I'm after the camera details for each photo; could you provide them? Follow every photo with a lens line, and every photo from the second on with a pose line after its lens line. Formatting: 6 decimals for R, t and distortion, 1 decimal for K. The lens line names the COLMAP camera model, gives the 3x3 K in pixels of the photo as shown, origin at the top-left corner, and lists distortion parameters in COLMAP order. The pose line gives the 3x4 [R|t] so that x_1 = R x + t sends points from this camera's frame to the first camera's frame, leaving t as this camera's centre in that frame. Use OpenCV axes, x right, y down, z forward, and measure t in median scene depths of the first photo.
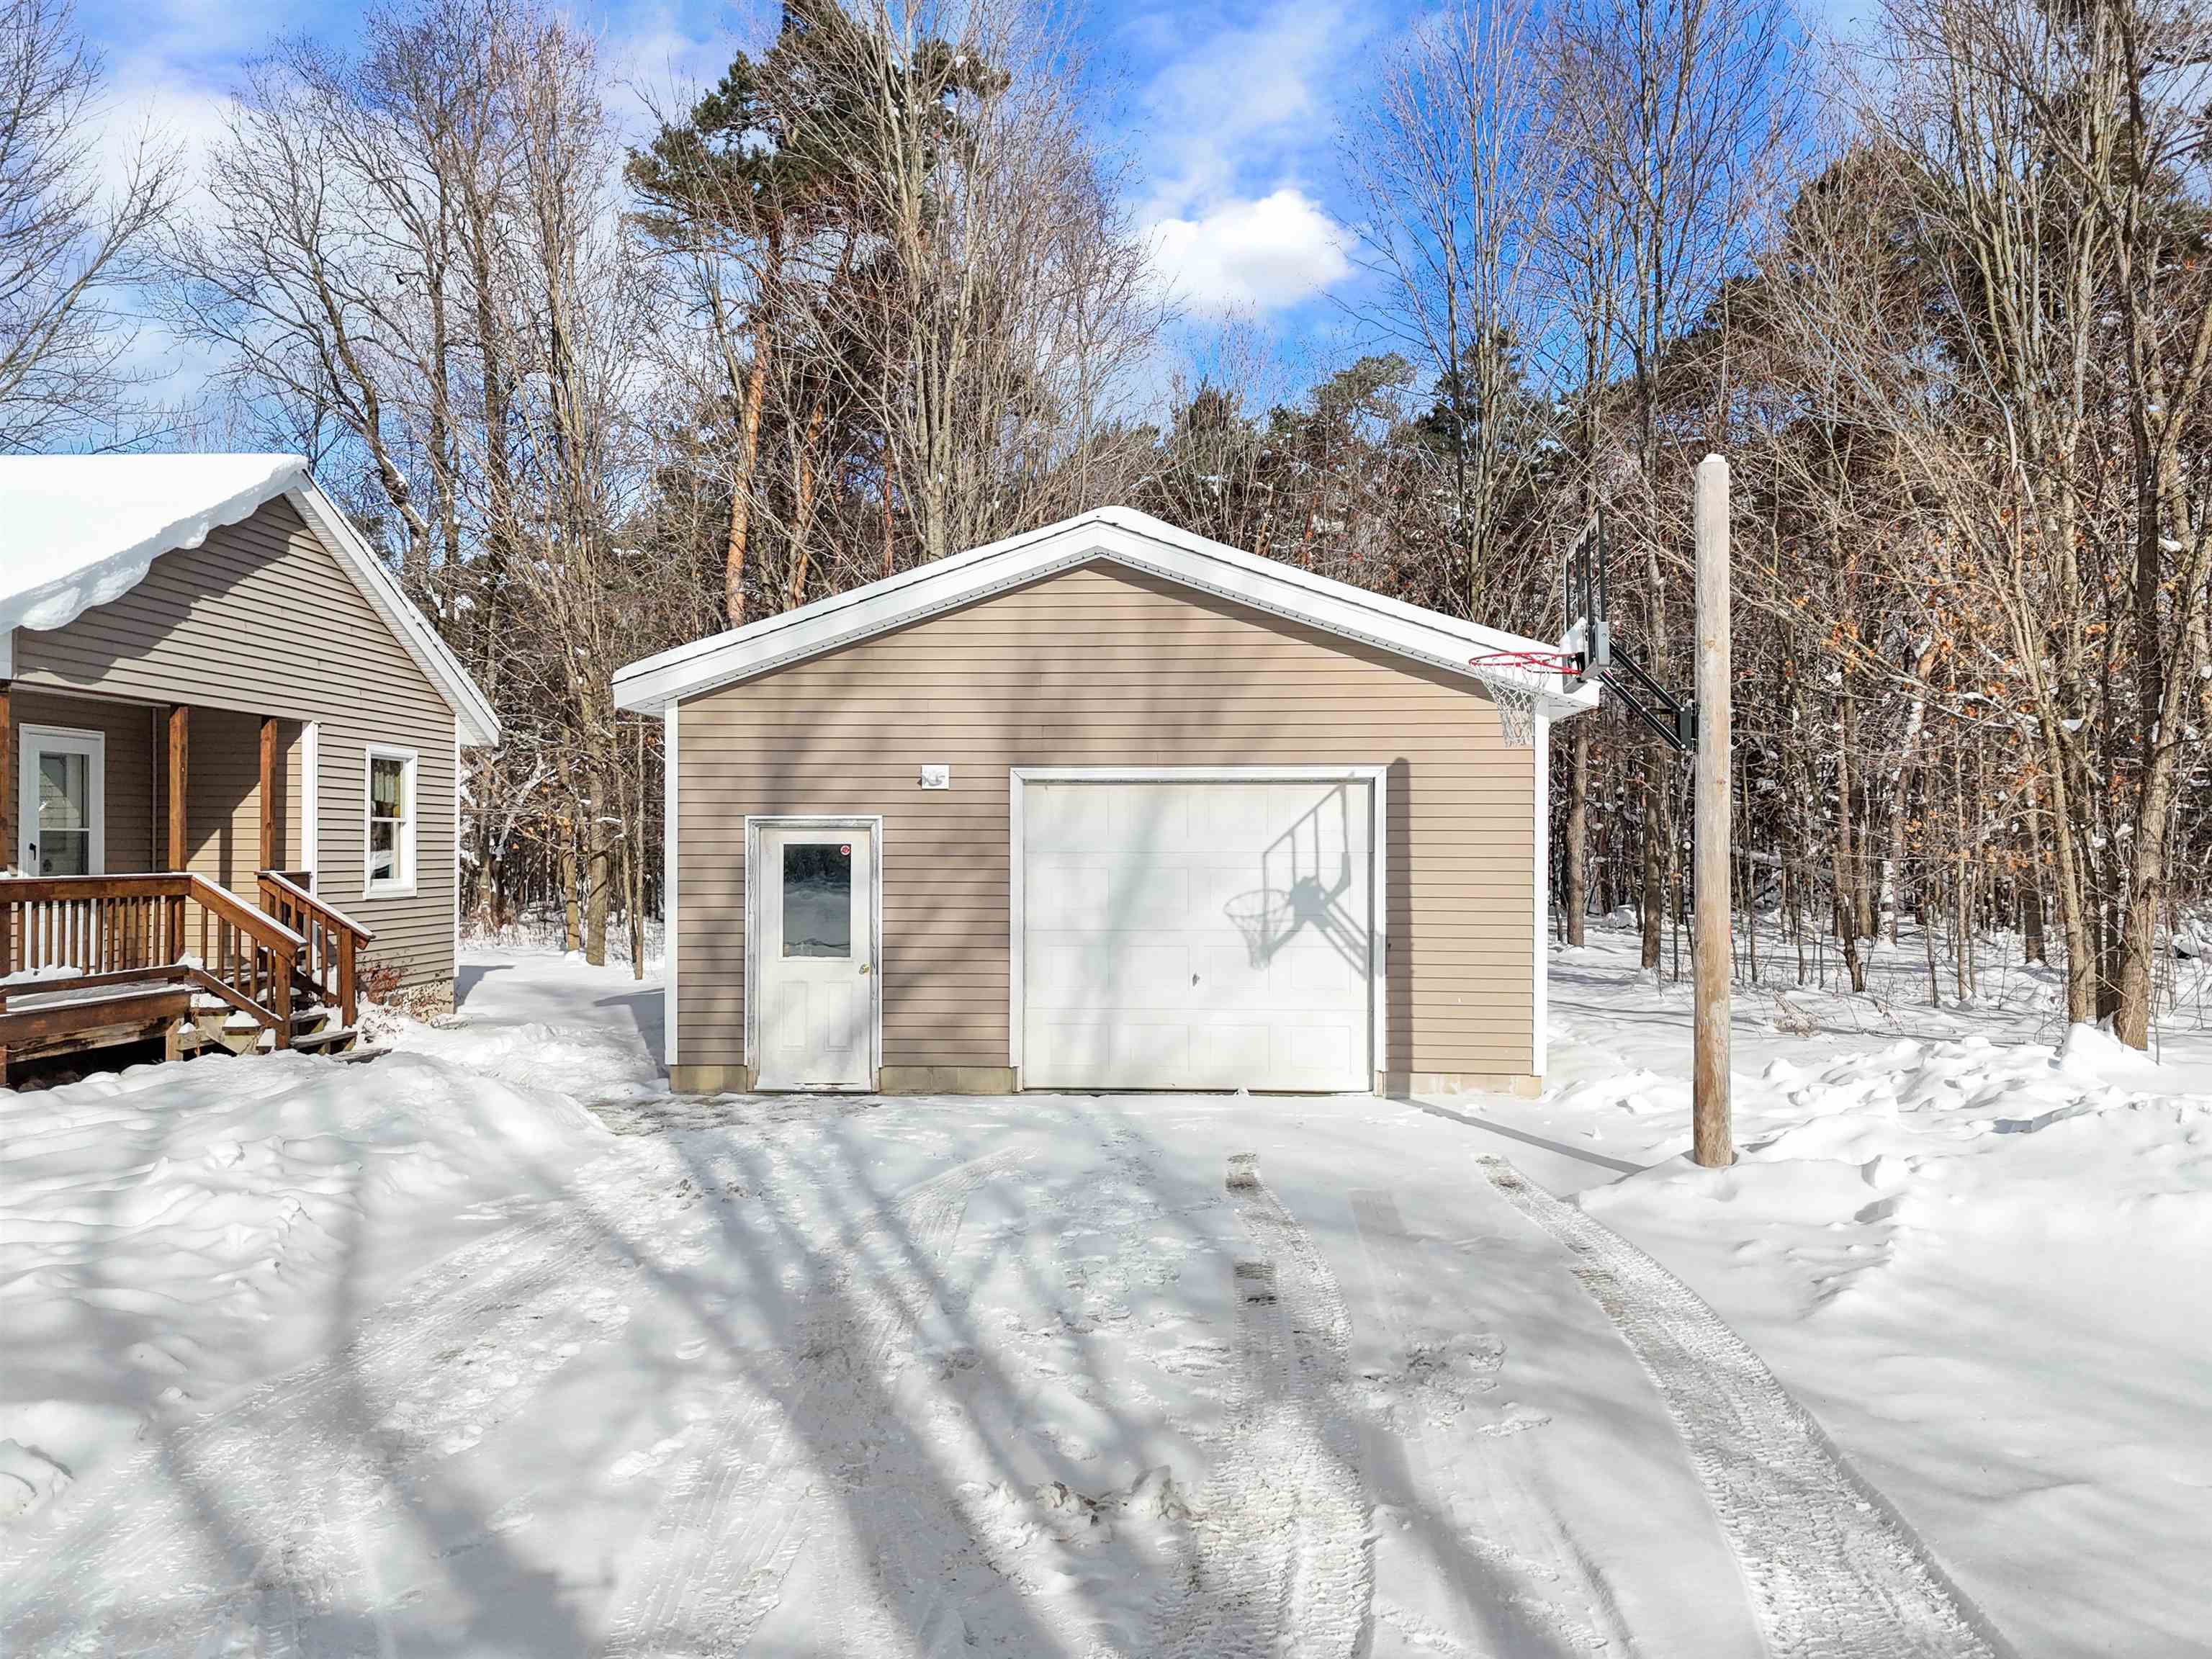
lens RADIAL K [[1614.5, 0, 1173.2], [0, 1614.5, 822.1], [0, 0, 1]] dist [0.055591, -0.067818]
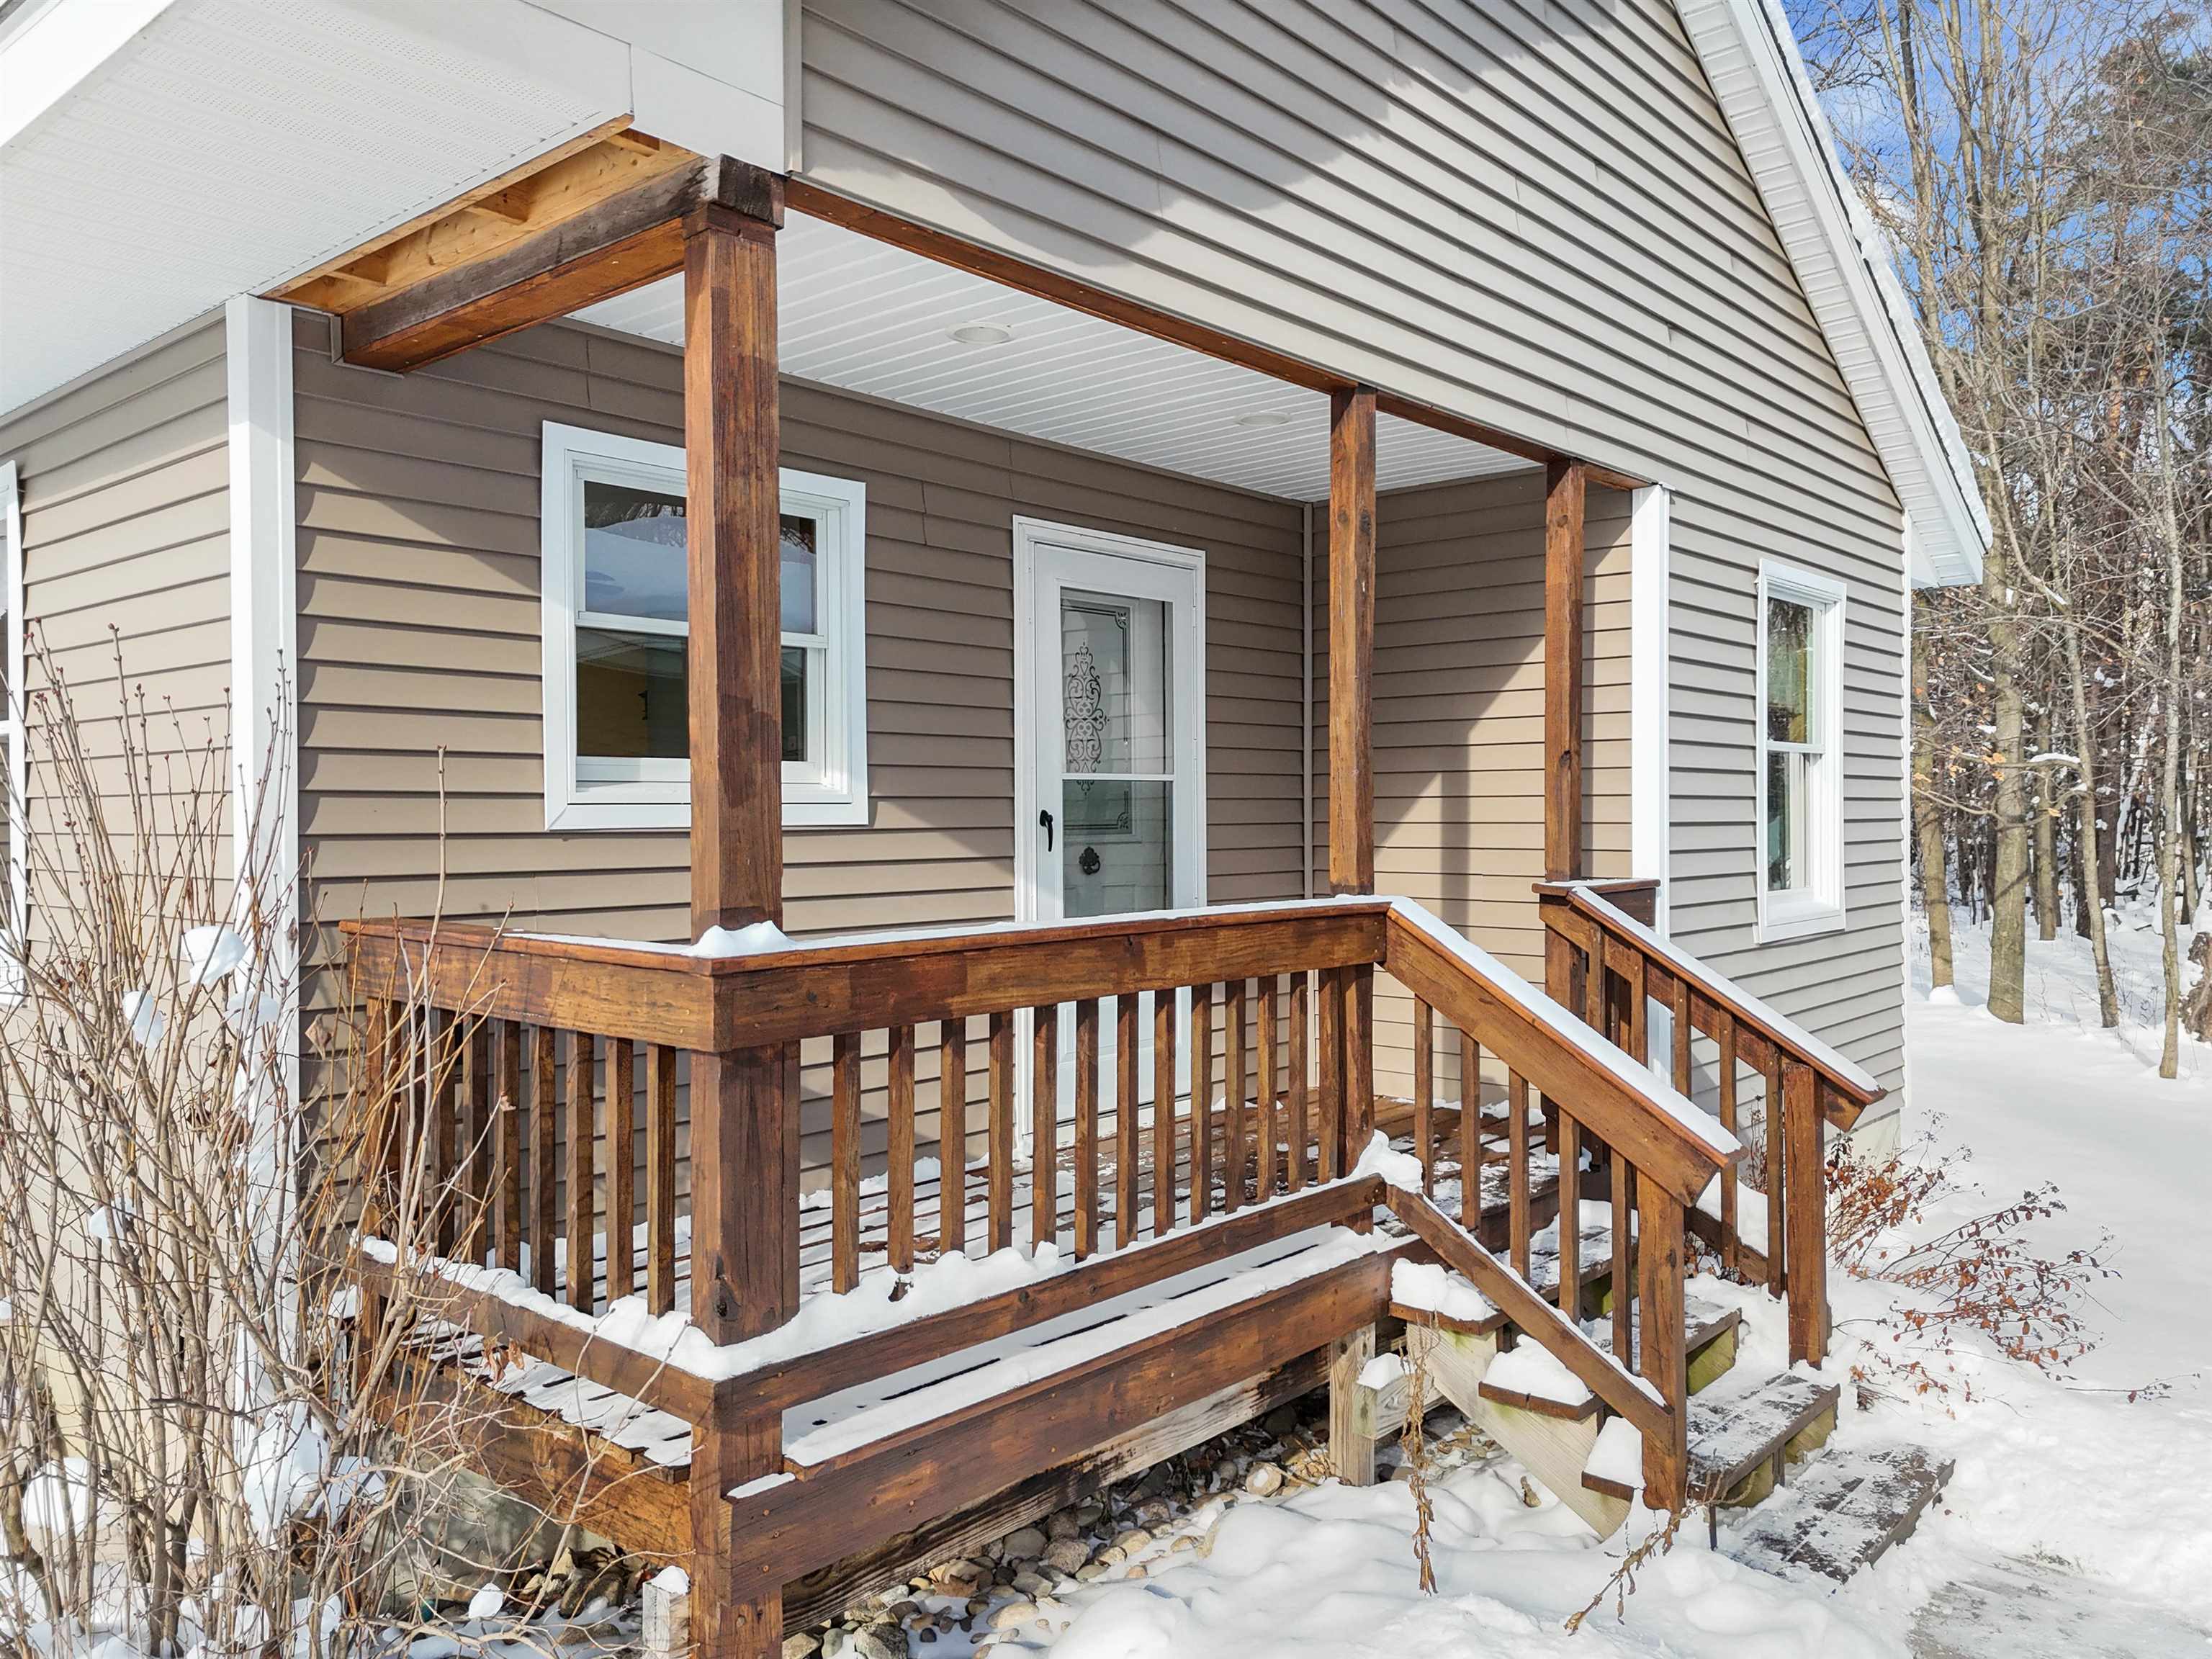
lens RADIAL K [[1609.5, 0, 1106.0], [0, 1609.5, 829.5], [0, 0, 1]] dist [0.097006, -0.001501]
pose [[0.762045, 0.003467, -0.647515, -0.397484], [0.014983, 0.999624, 0.022985, 0.008188], [0.647351, -0.027217, 0.761706, 0.655714]]
